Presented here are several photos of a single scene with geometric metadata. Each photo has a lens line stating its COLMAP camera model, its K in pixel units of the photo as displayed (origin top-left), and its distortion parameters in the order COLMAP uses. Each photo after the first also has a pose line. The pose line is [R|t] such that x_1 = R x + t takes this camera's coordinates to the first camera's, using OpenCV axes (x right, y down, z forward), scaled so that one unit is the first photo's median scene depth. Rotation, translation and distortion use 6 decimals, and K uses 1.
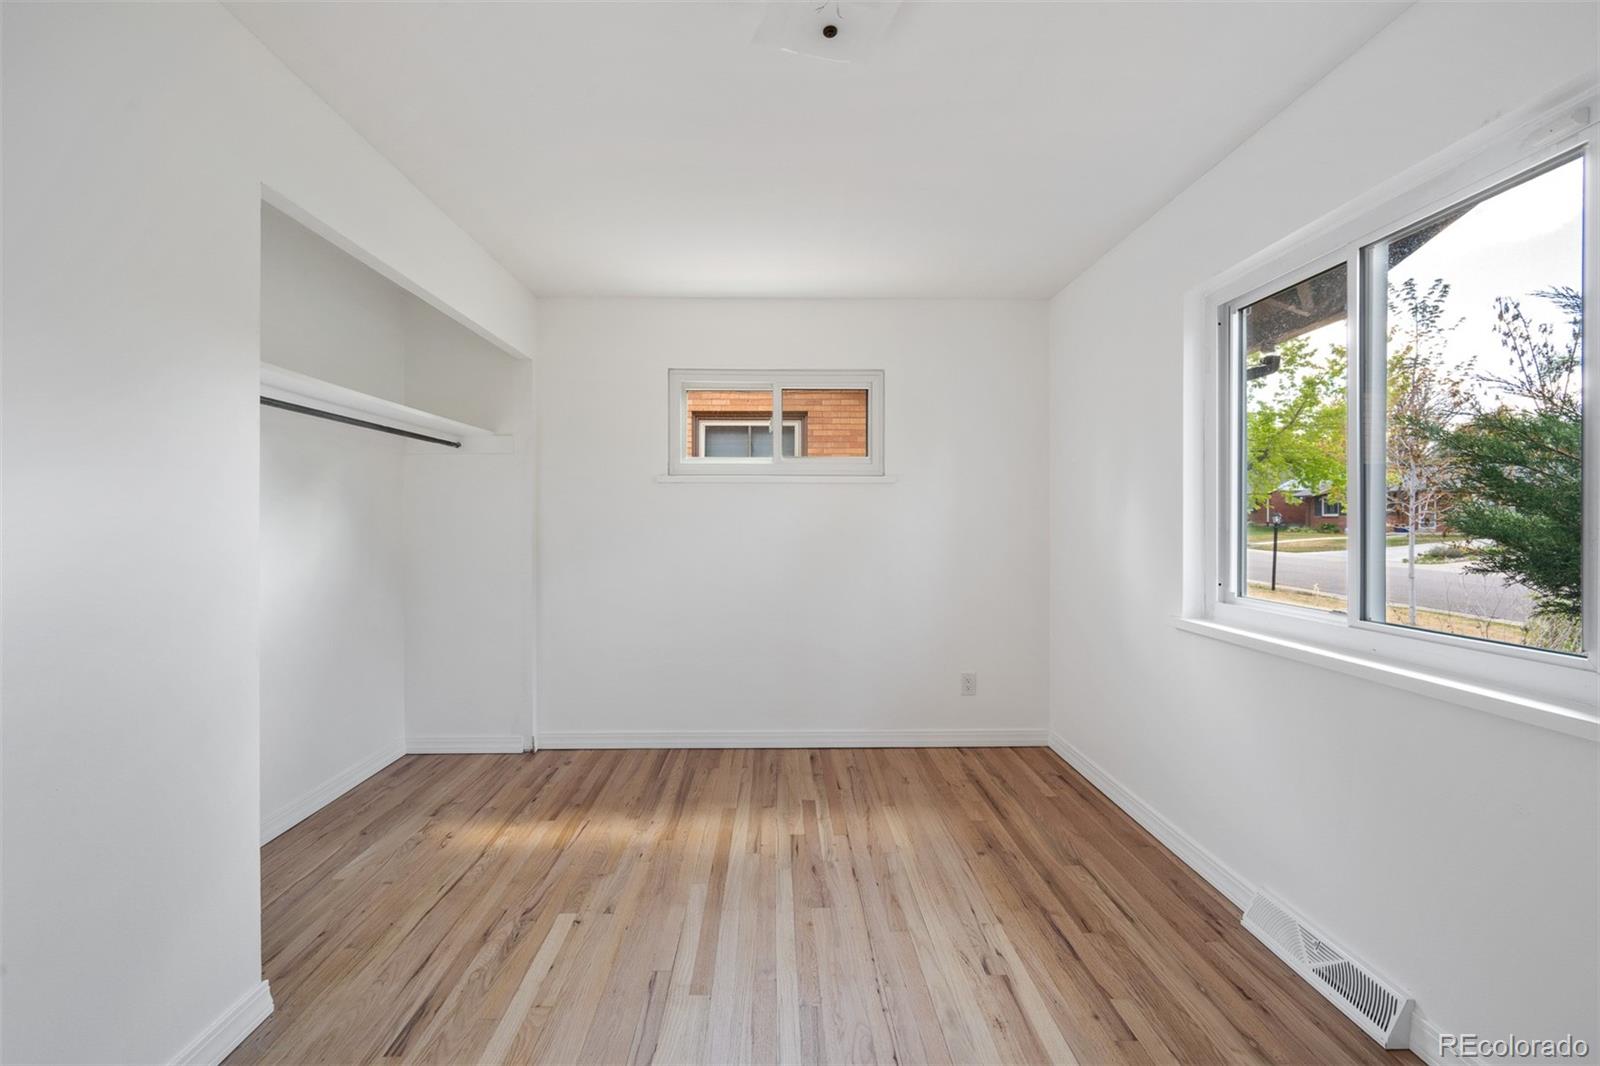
lens RADIAL K [[633.3, 0, 794.1], [0, 633.3, 525.3], [0, 0, 1]] dist [-0.000366, 0.000329]
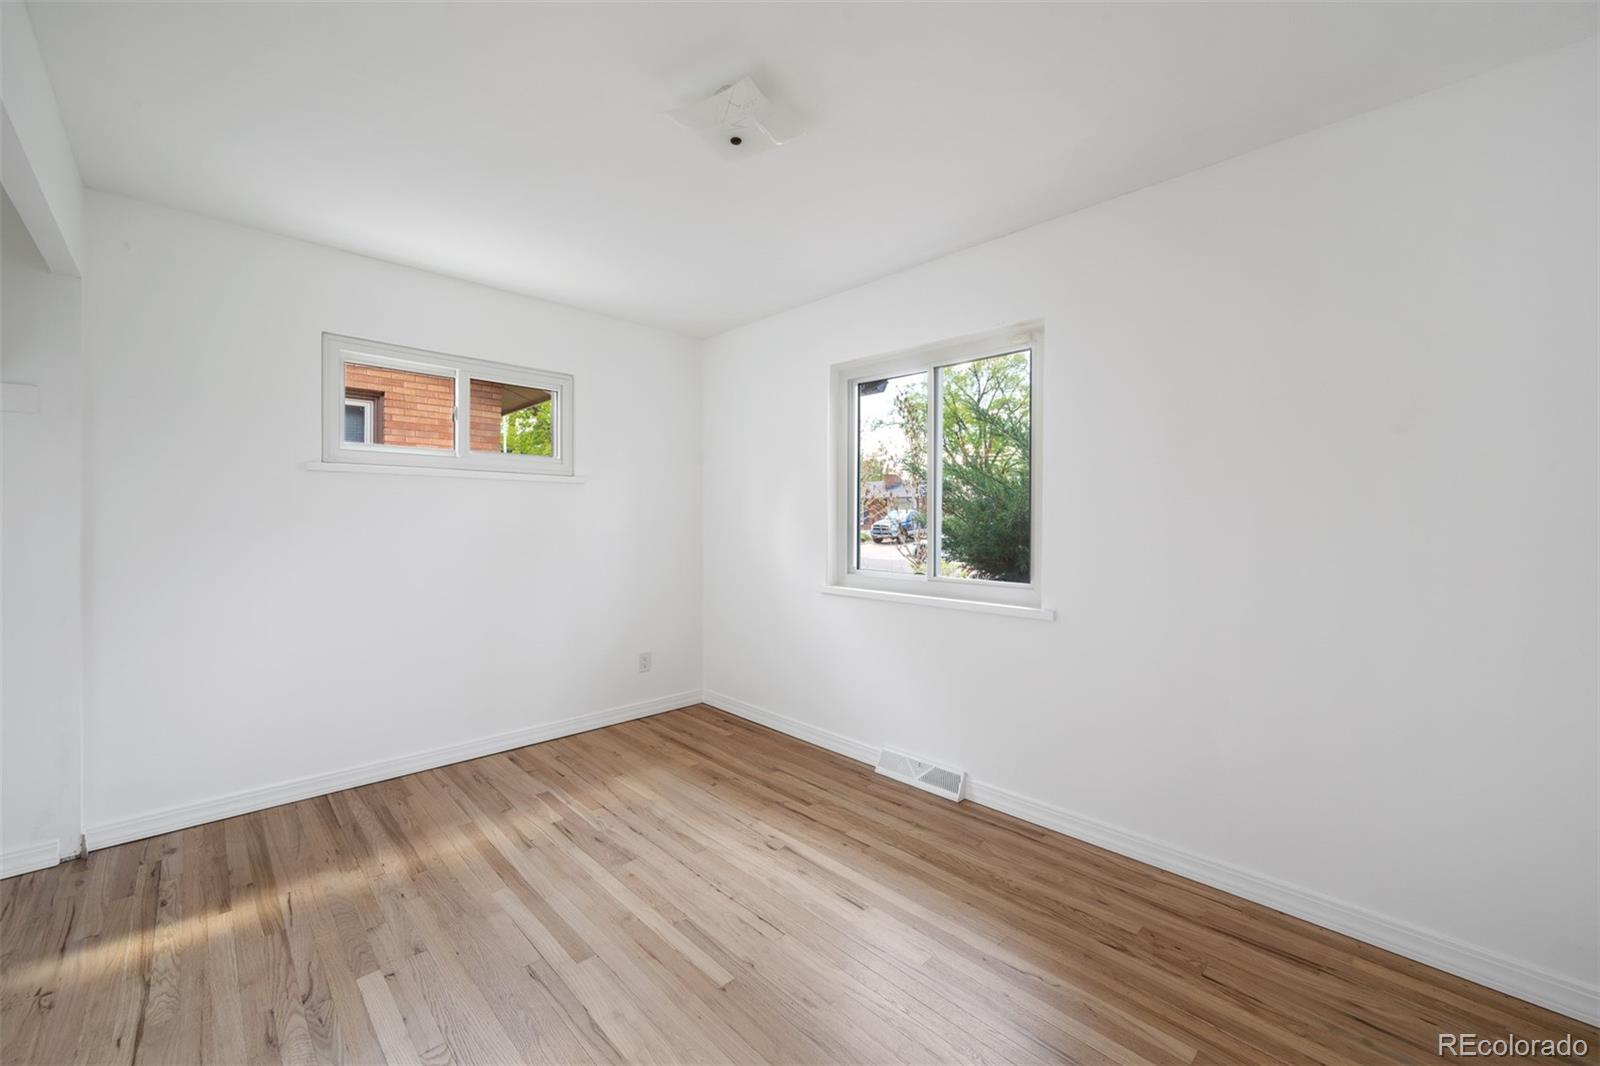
lens RADIAL K [[633.3, 0, 781.3], [0, 633.3, 525.7], [0, 0, 1]] dist [-0.000366, 0.000329]
pose [[0.732240, -0.002341, 0.681043, -0.396540], [0.000732, 0.999996, 0.002649, 0.002001], [-0.681047, -0.001441, 0.732238, -0.007227]]
